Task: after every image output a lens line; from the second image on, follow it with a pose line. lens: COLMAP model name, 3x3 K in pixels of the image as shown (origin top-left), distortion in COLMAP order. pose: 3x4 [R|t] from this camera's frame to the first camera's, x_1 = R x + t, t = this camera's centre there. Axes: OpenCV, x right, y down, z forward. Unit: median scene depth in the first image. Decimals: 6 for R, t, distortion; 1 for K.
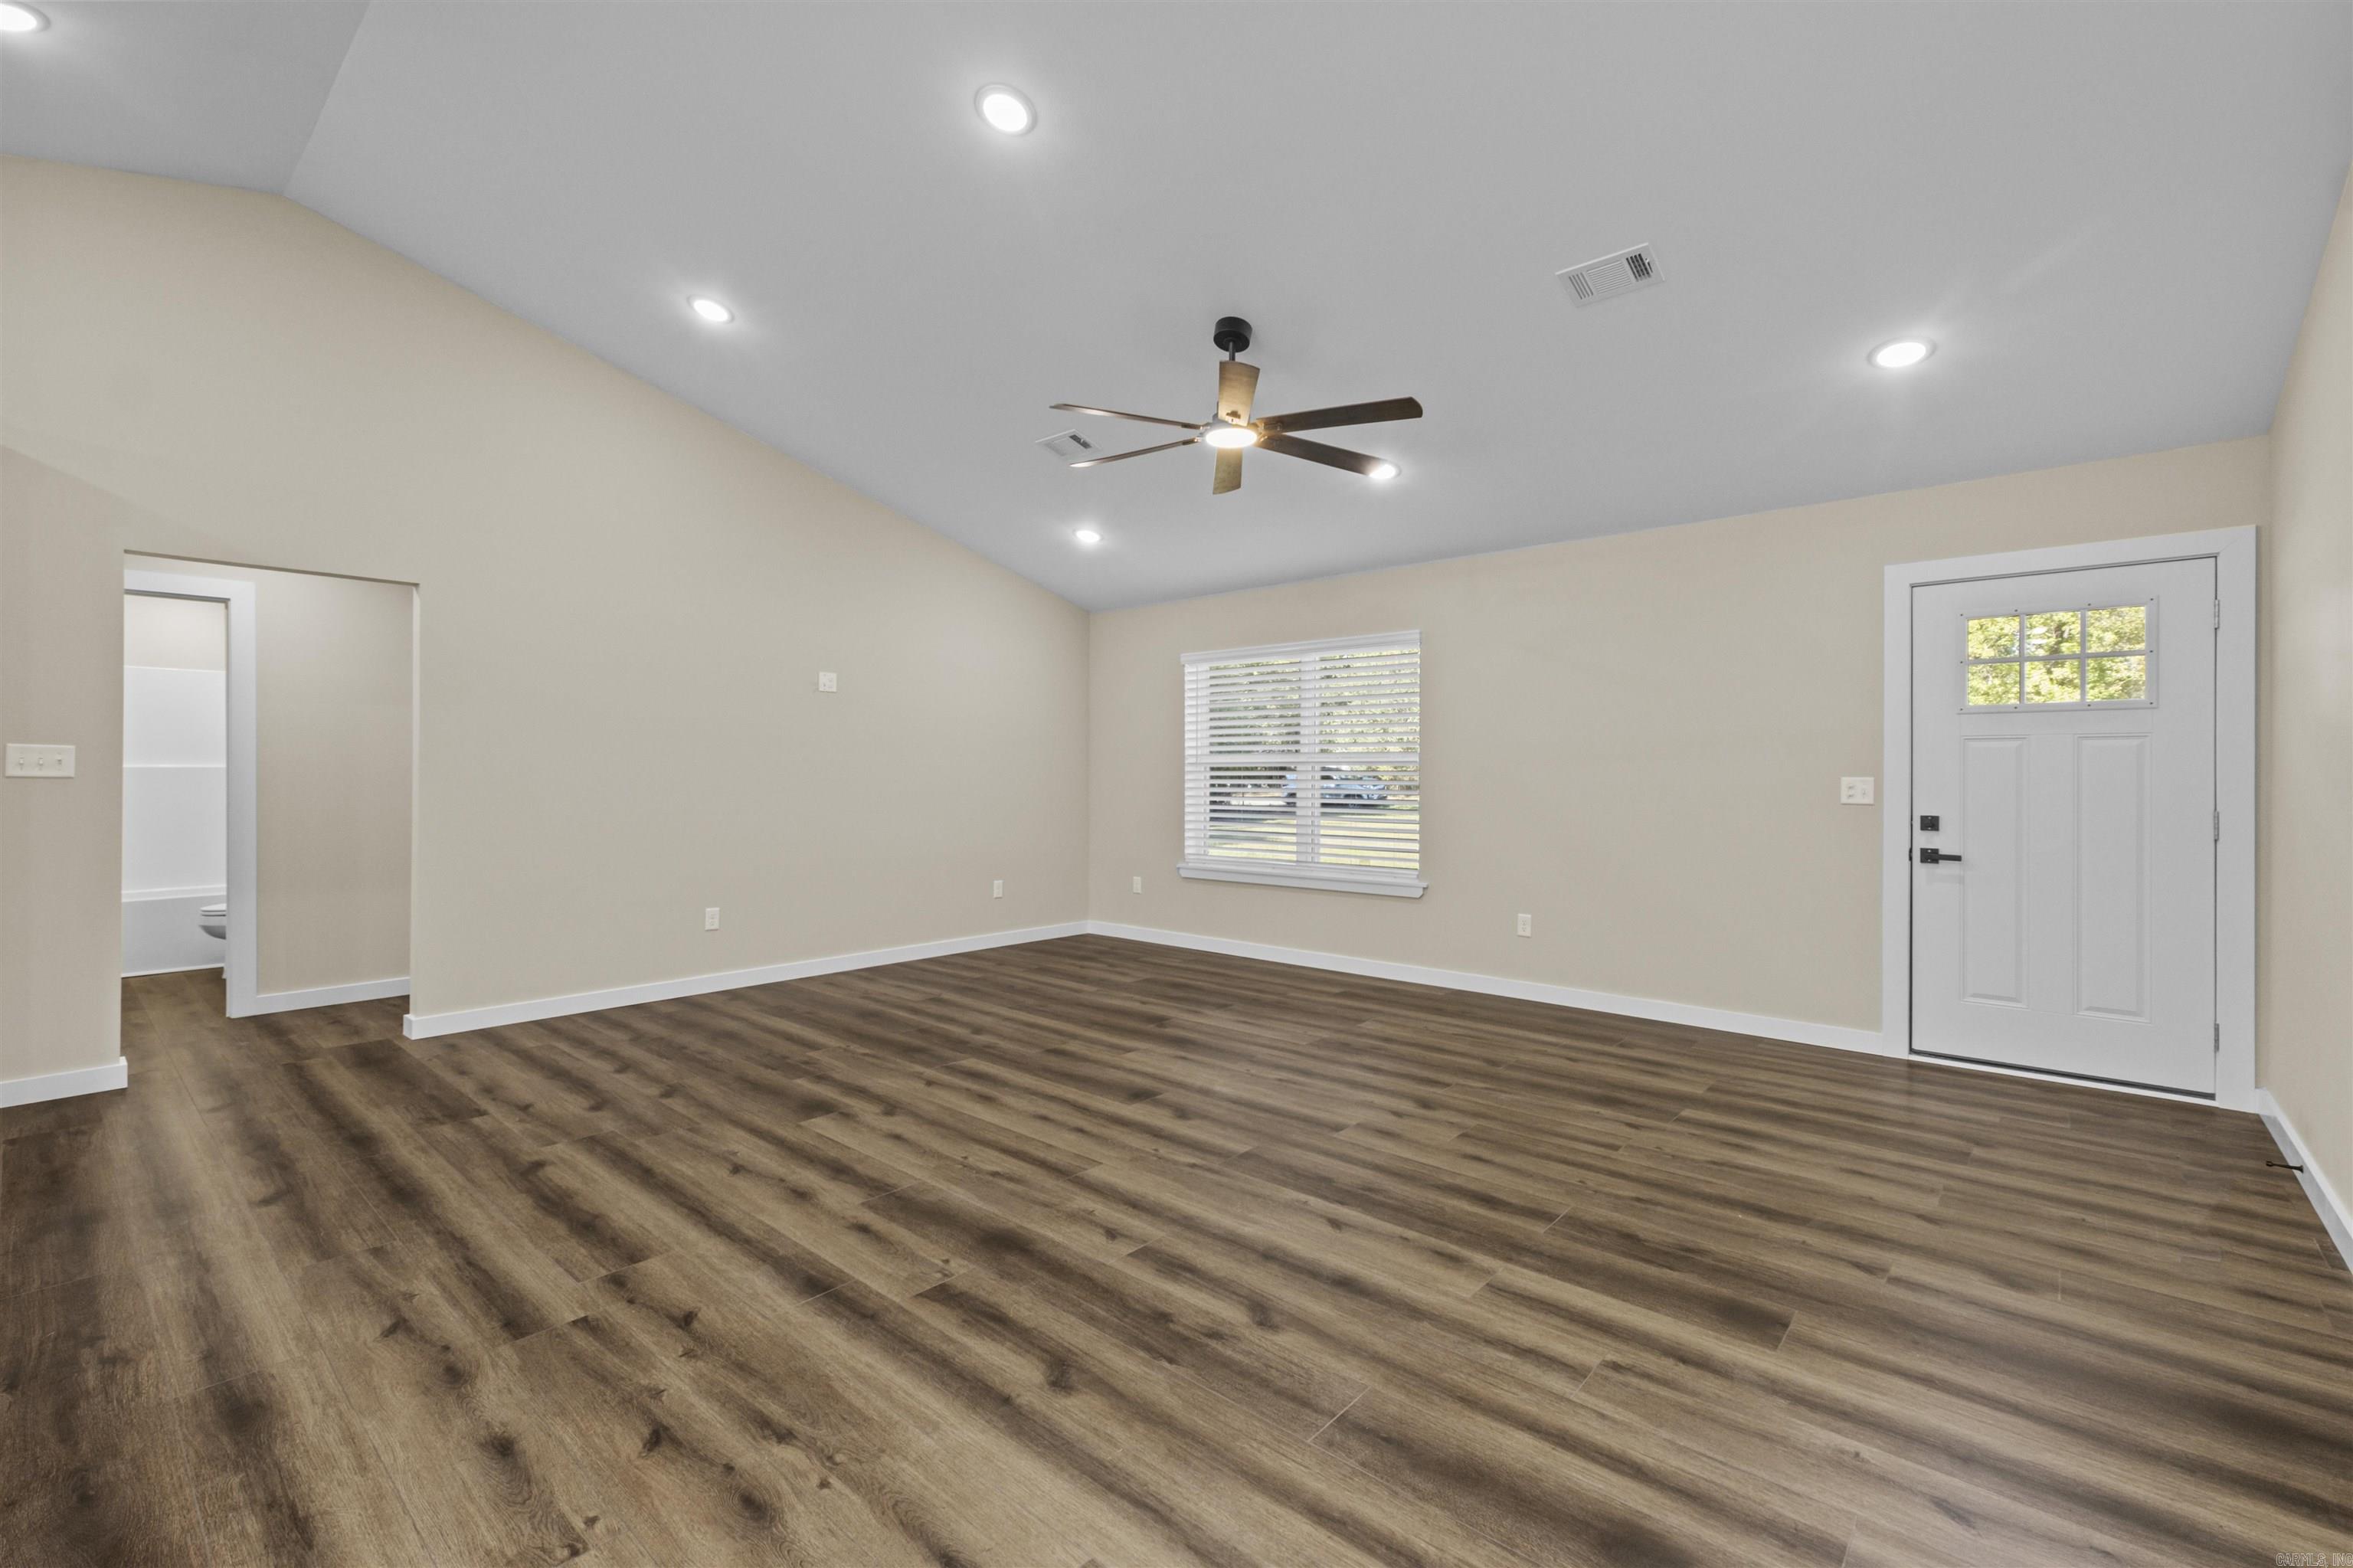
lens RADIAL K [[1019.1, 0, 1182.6], [0, 1019.1, 782.9], [0, 0, 1]] dist [0.001128, 0.002278]
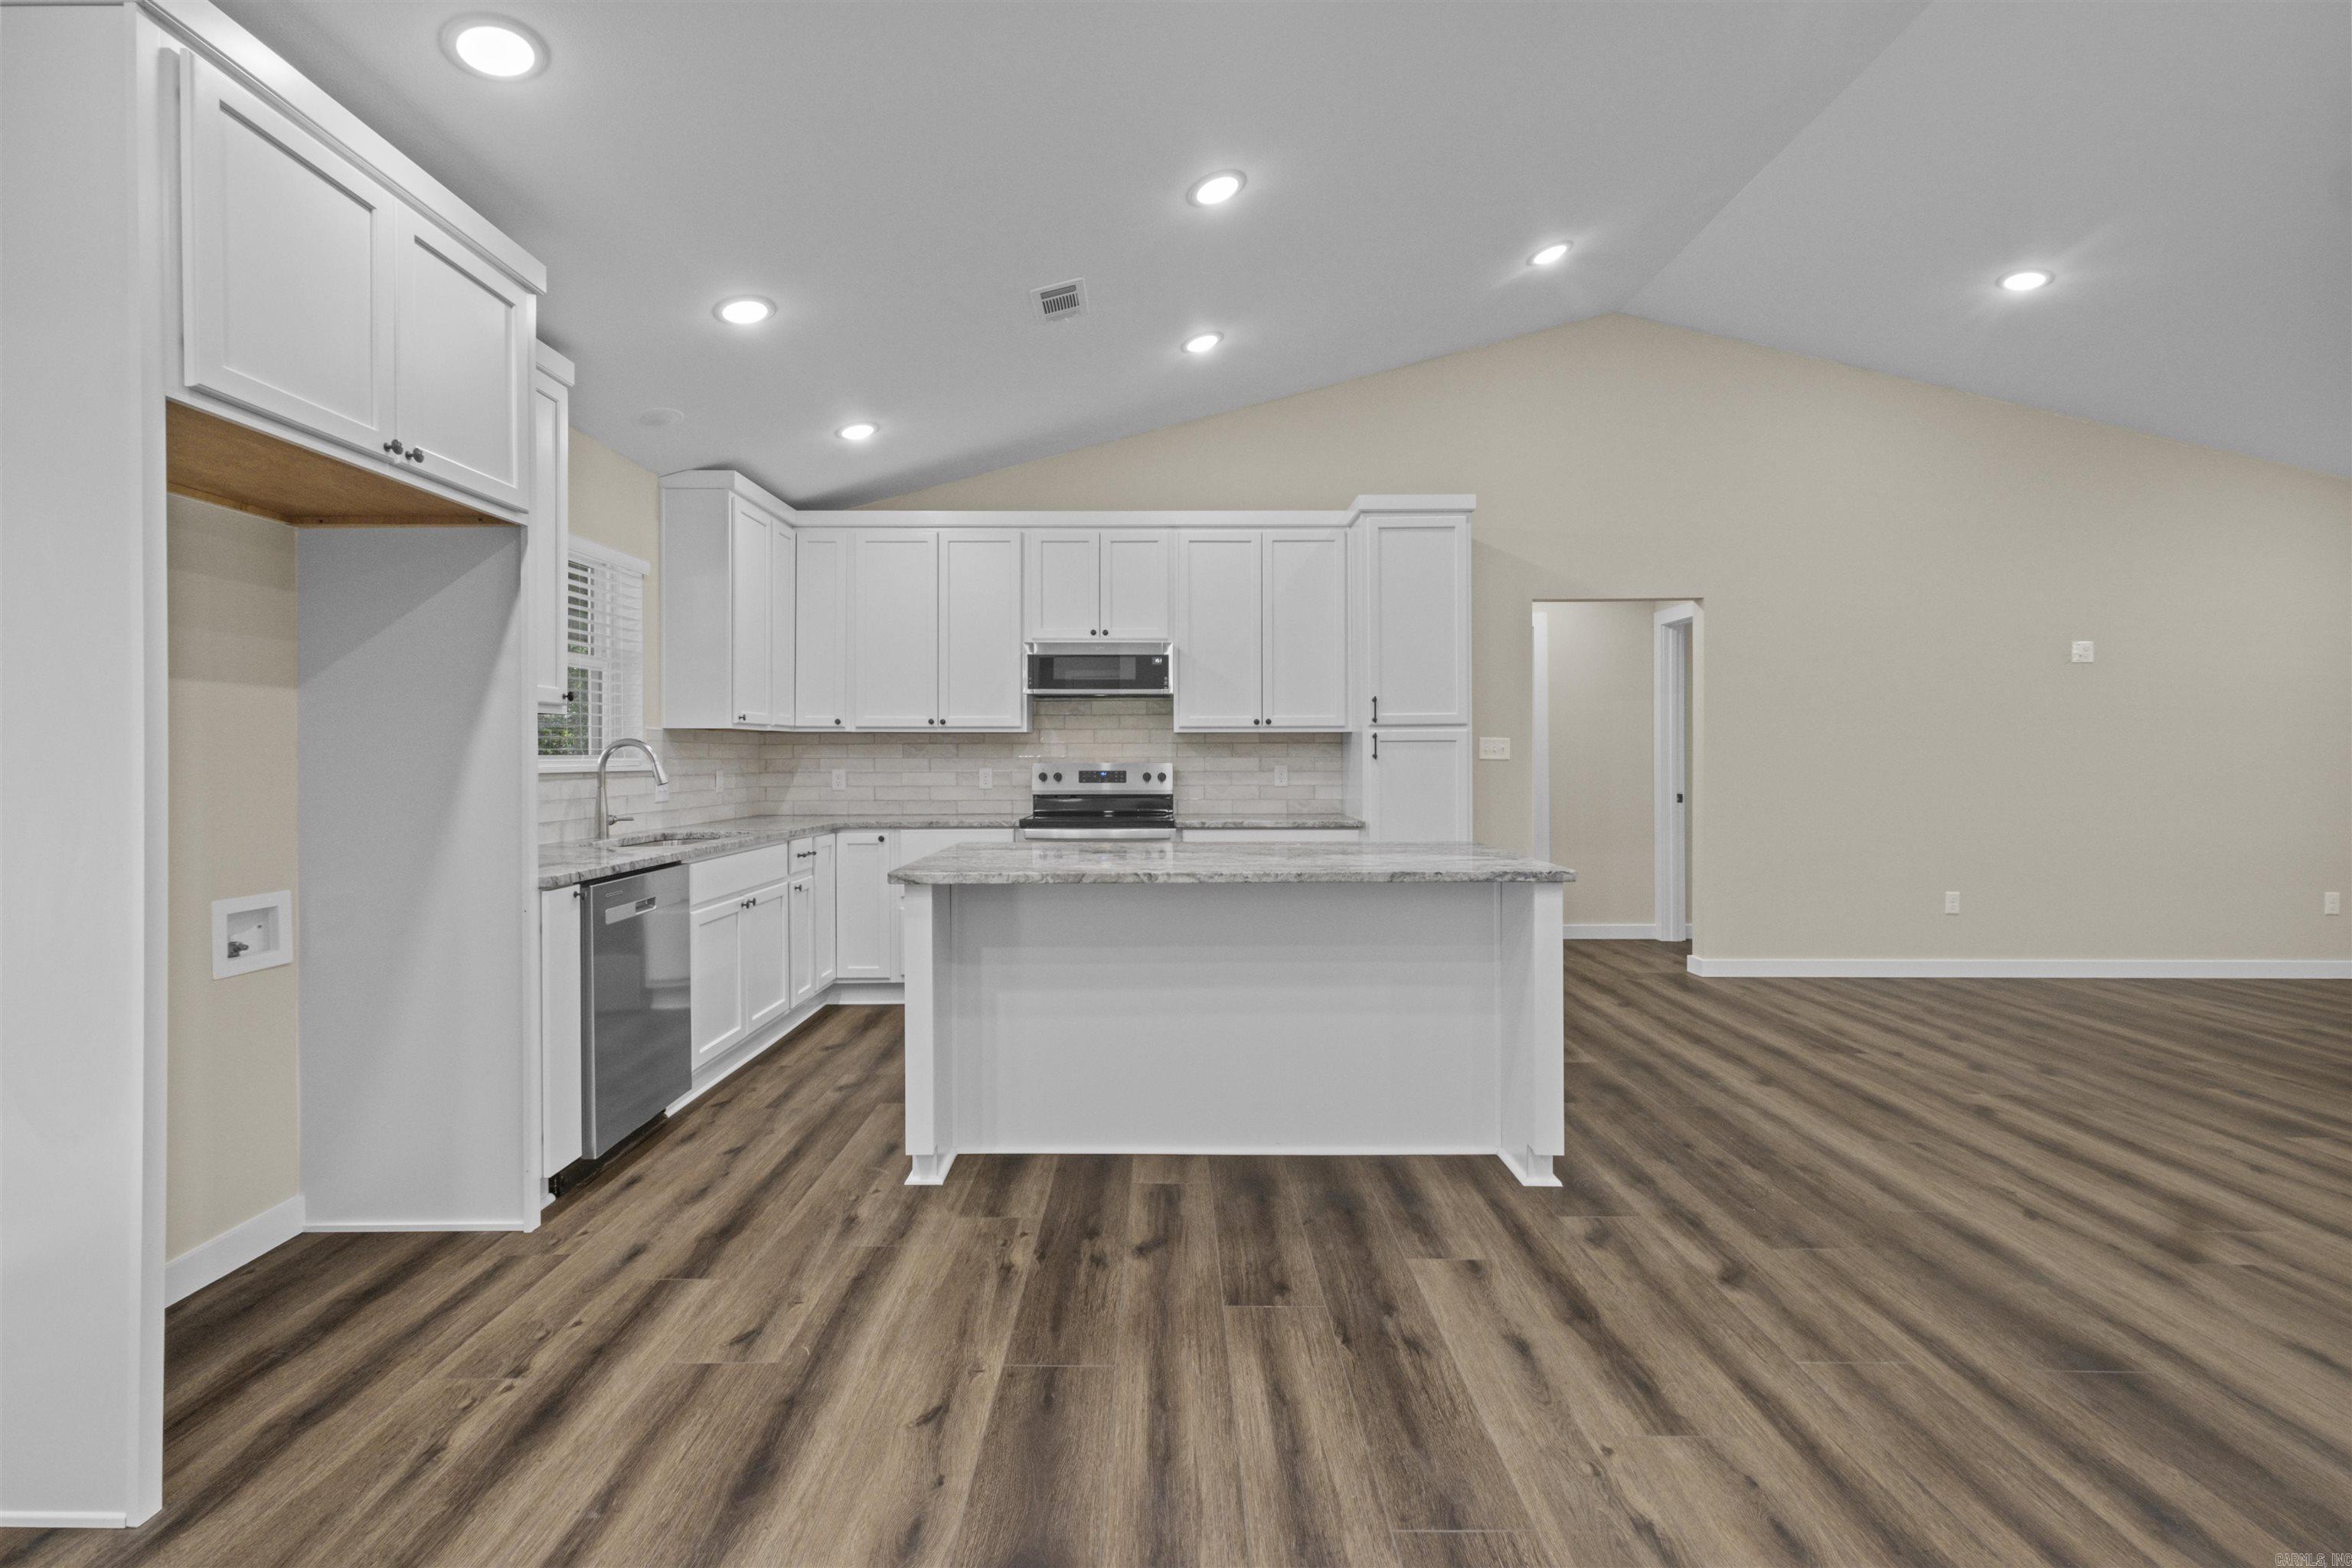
lens RADIAL K [[1018.7, 0, 1162.8], [0, 1018.7, 750.1], [0, 0, 1]] dist [0.001128, 0.002278]
pose [[0.649403, -0.010081, -0.760377, -0.369589], [-0.002213, 0.999883, -0.015146, 0.004174], [0.760441, 0.011518, 0.649305, -0.410680]]
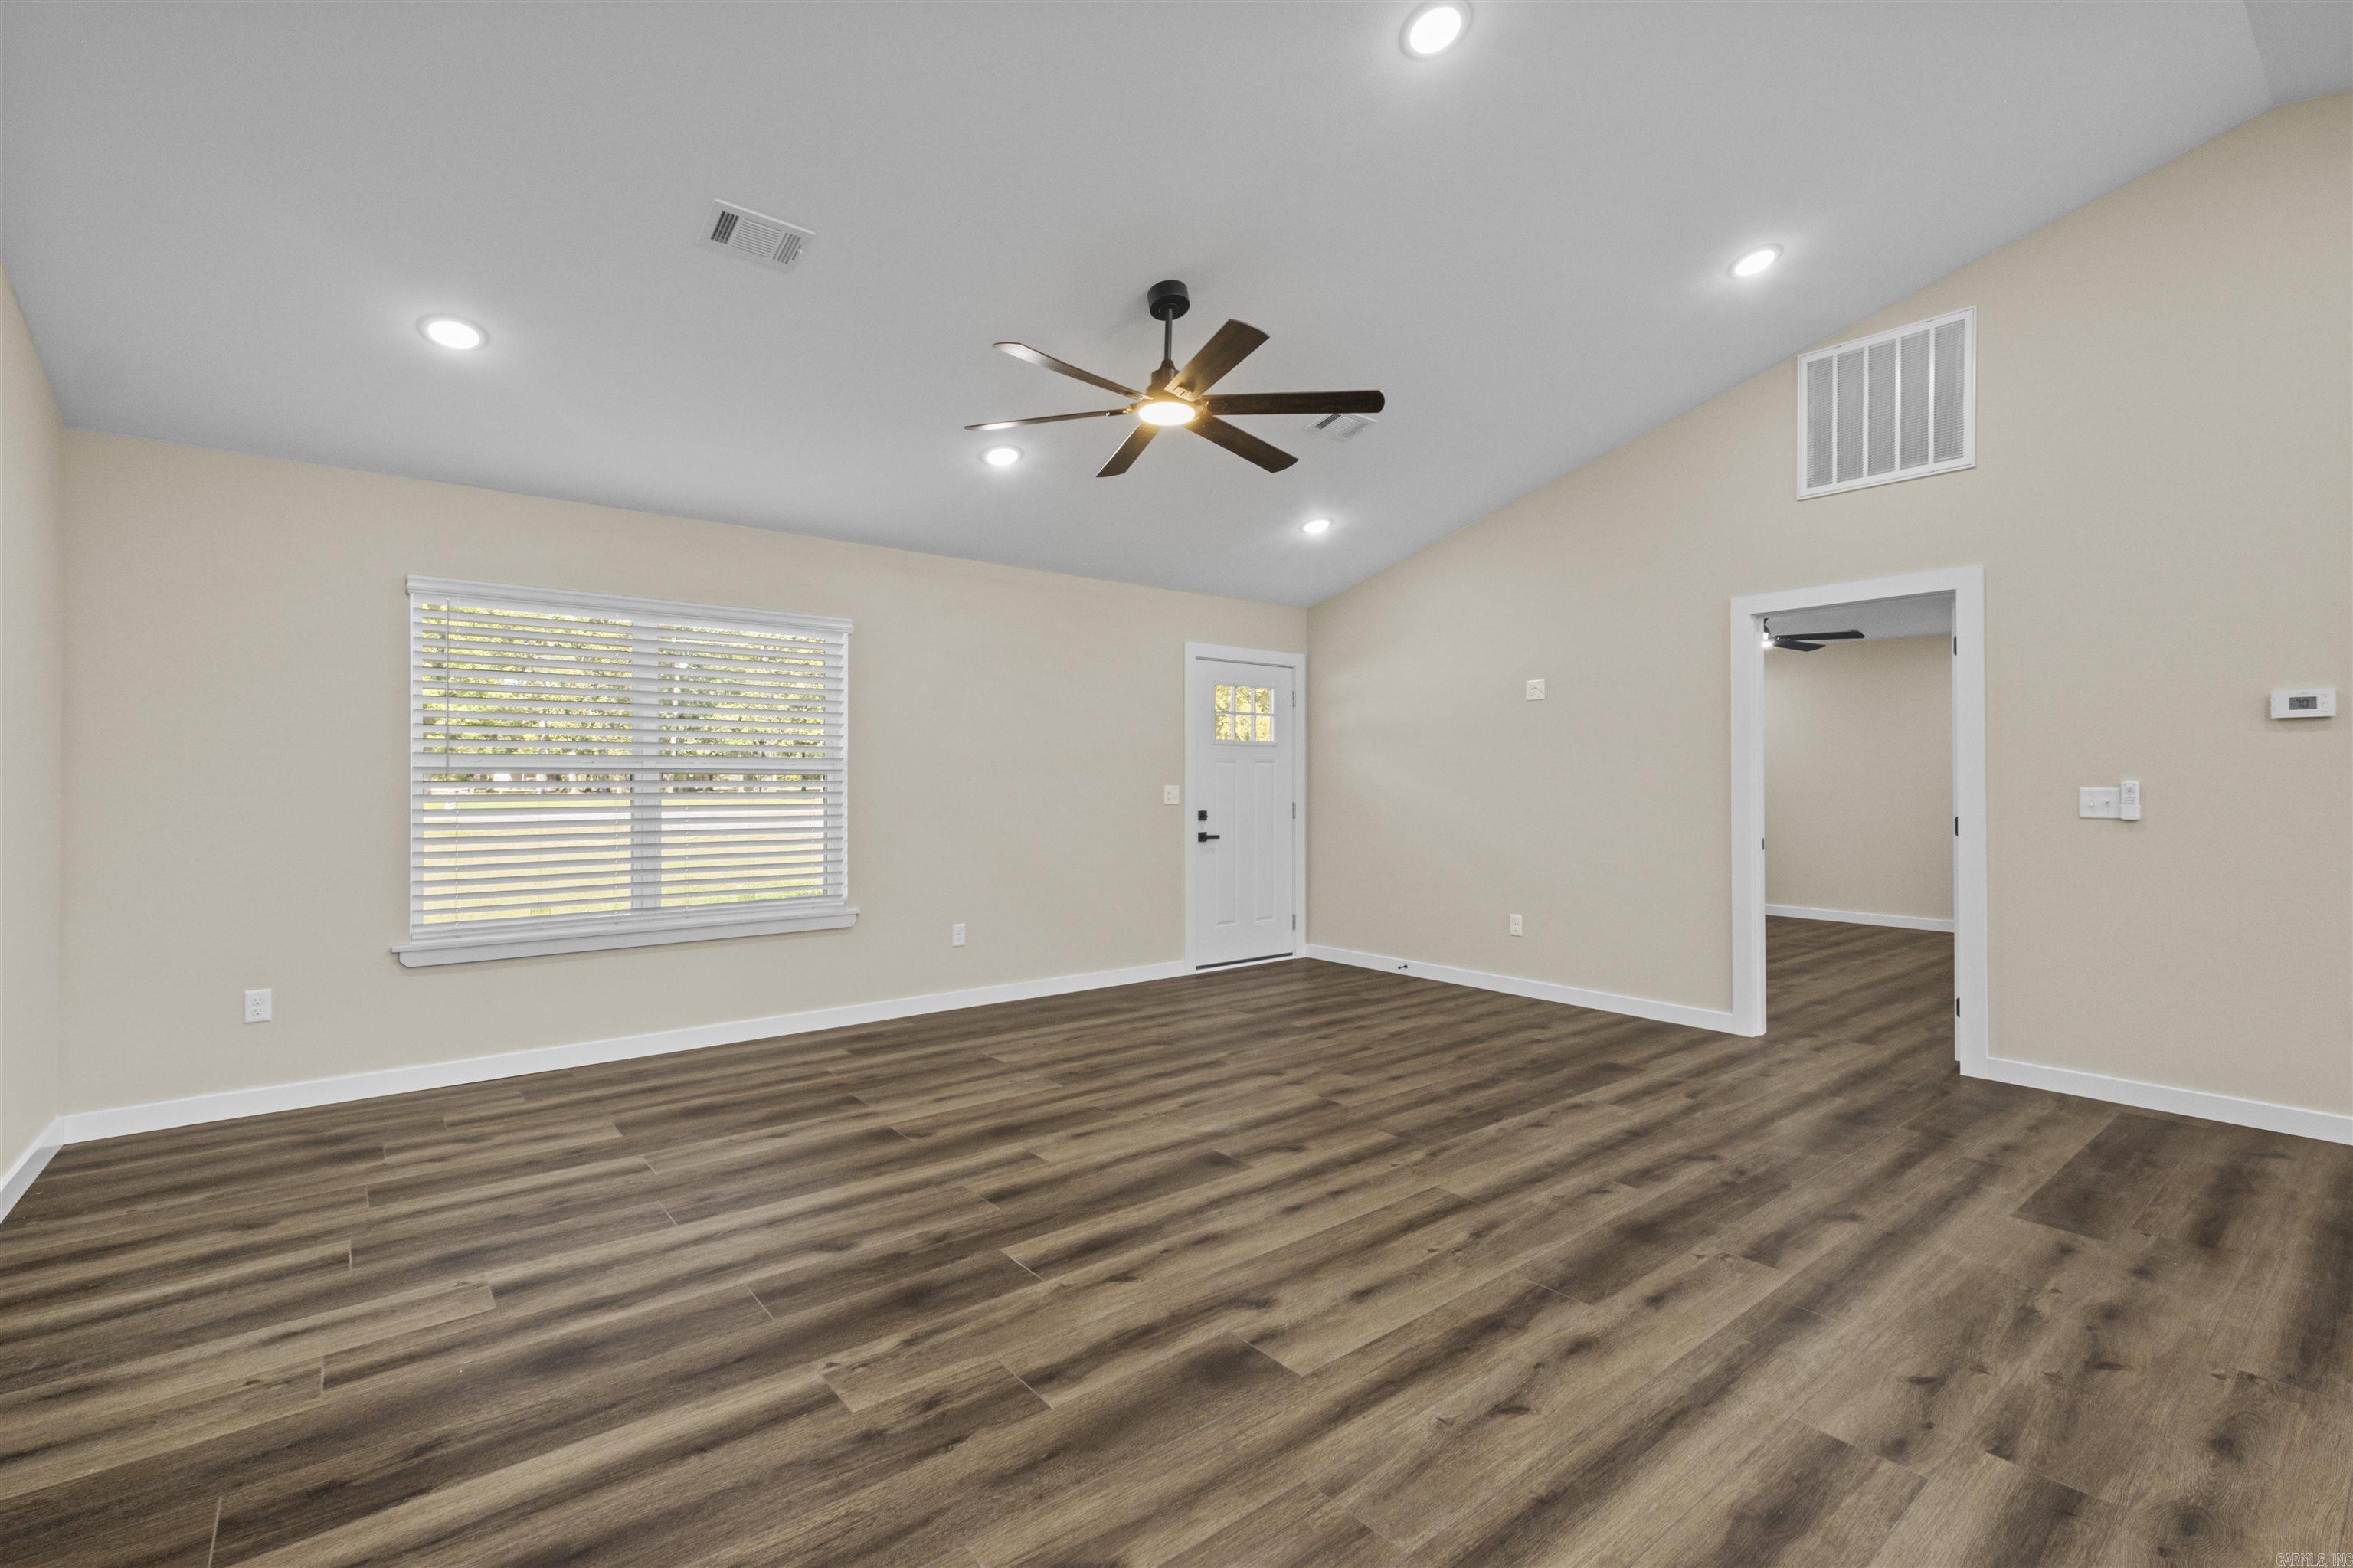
lens RADIAL K [[1019.1, 0, 1164.8], [0, 1019.1, 794.8], [0, 0, 1]] dist [0.001128, 0.002278]
pose [[0.186914, -0.015557, 0.982253, -1.109804], [0.010804, 0.999847, 0.013780, -0.019416], [-0.982317, 0.008036, 0.187054, 1.097449]]
